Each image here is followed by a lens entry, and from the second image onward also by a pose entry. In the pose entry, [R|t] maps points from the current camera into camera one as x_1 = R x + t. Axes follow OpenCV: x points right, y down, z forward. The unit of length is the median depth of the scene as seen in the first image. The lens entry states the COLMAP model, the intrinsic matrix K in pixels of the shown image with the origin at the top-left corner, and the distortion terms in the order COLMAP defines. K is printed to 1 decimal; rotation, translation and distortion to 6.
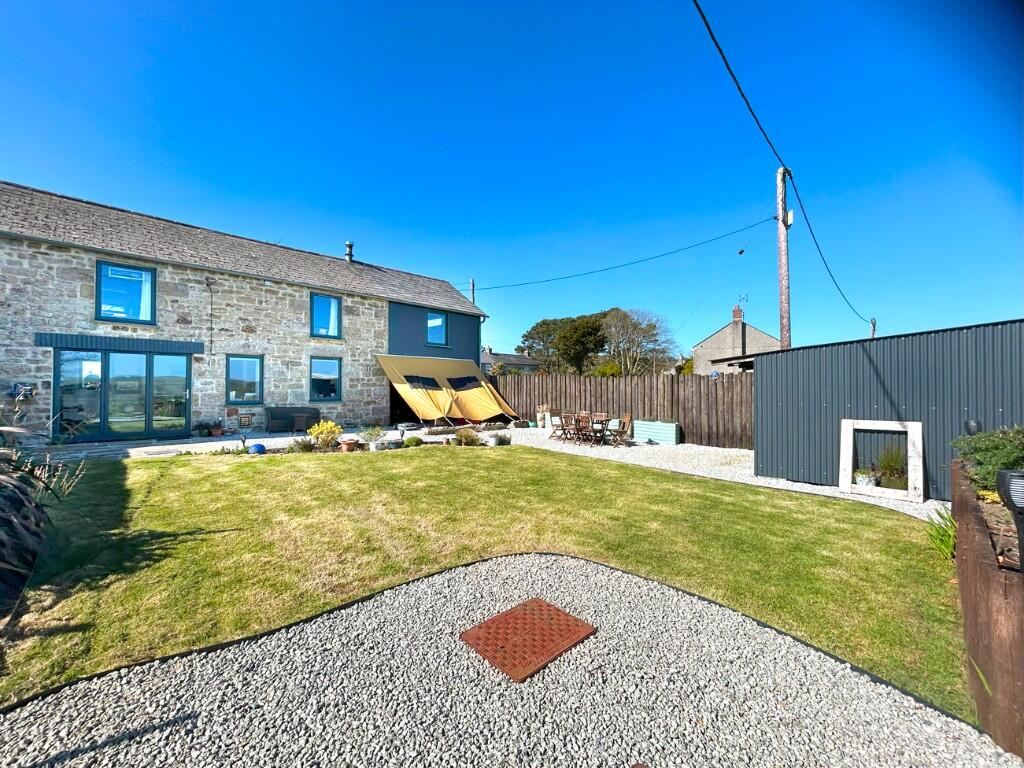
lens RADIAL K [[411.0, 0, 509.8], [0, 411.0, 383.8], [0, 0, 1]] dist [0.000424, -0.000441]
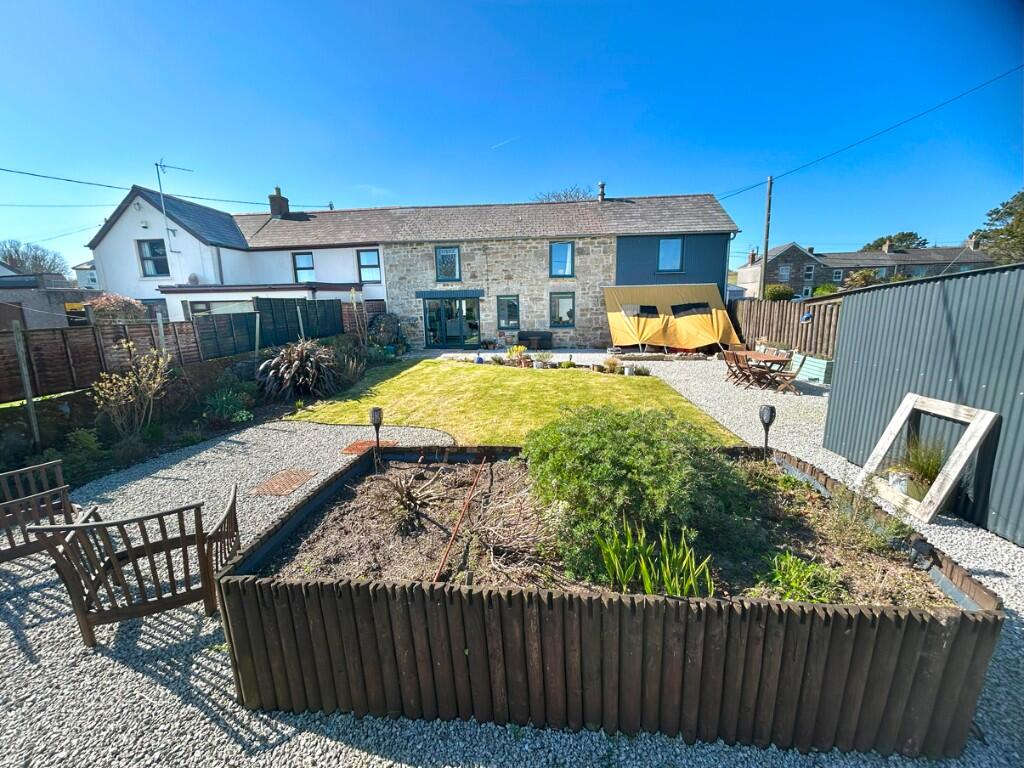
lens RADIAL K [[411.0, 0, 509.8], [0, 411.0, 383.8], [0, 0, 1]] dist [0.000424, -0.000441]
pose [[0.648974, 0.129697, -0.749674, 0.467137], [0.030585, 0.980119, 0.196041, -0.044373], [0.760196, -0.150154, 0.632105, 0.025705]]
